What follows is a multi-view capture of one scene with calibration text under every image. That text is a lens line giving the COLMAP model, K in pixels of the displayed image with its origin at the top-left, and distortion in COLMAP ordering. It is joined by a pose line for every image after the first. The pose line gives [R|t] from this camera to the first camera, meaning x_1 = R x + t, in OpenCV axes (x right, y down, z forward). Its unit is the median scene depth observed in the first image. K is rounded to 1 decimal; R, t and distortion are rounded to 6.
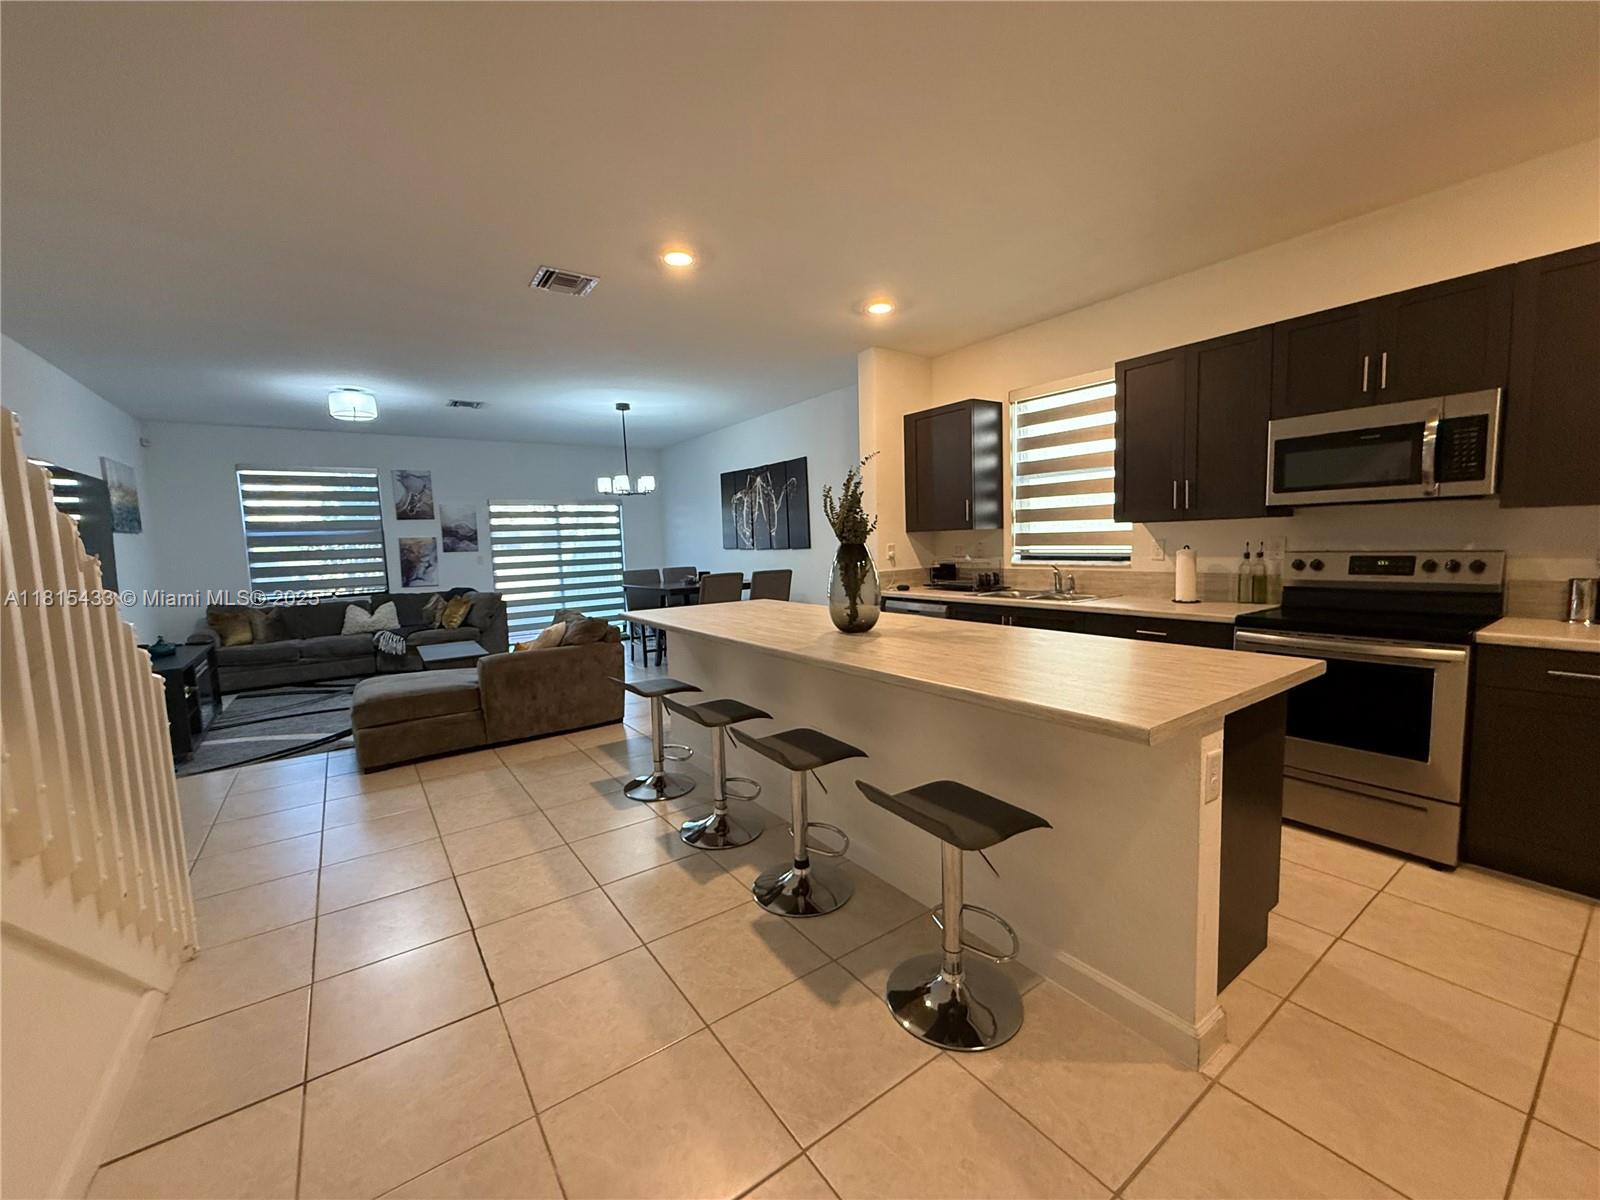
lens RADIAL K [[640.7, 0, 800.0], [0, 640.7, 600.0], [0, 0, 1]] dist [0.000543, 0.000119]
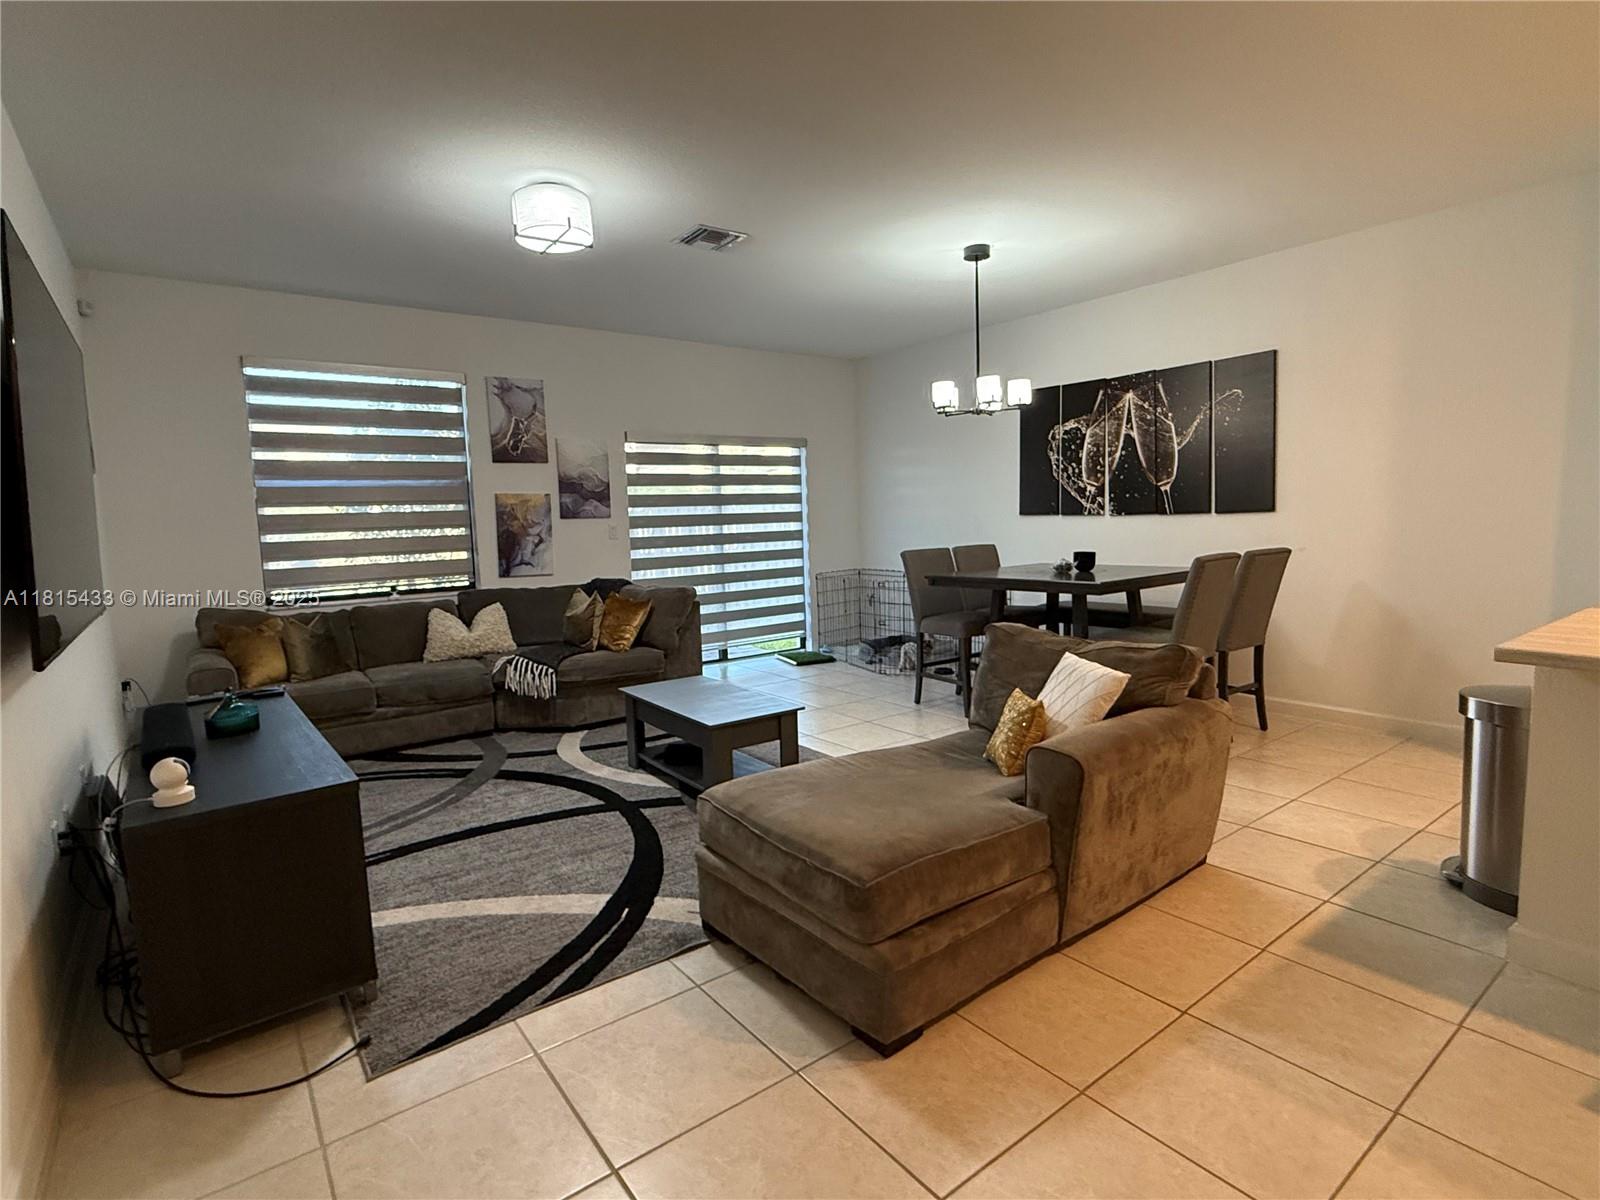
lens RADIAL K [[806.3, 0, 800.0], [0, 806.3, 600.0], [0, 0, 1]] dist [0.001349, 0.000170]
pose [[0.999441, 0.000789, 0.033431, -0.376565], [-0.001094, 0.999958, 0.009112, -0.006641], [-0.033422, -0.009143, 0.999399, 0.255914]]
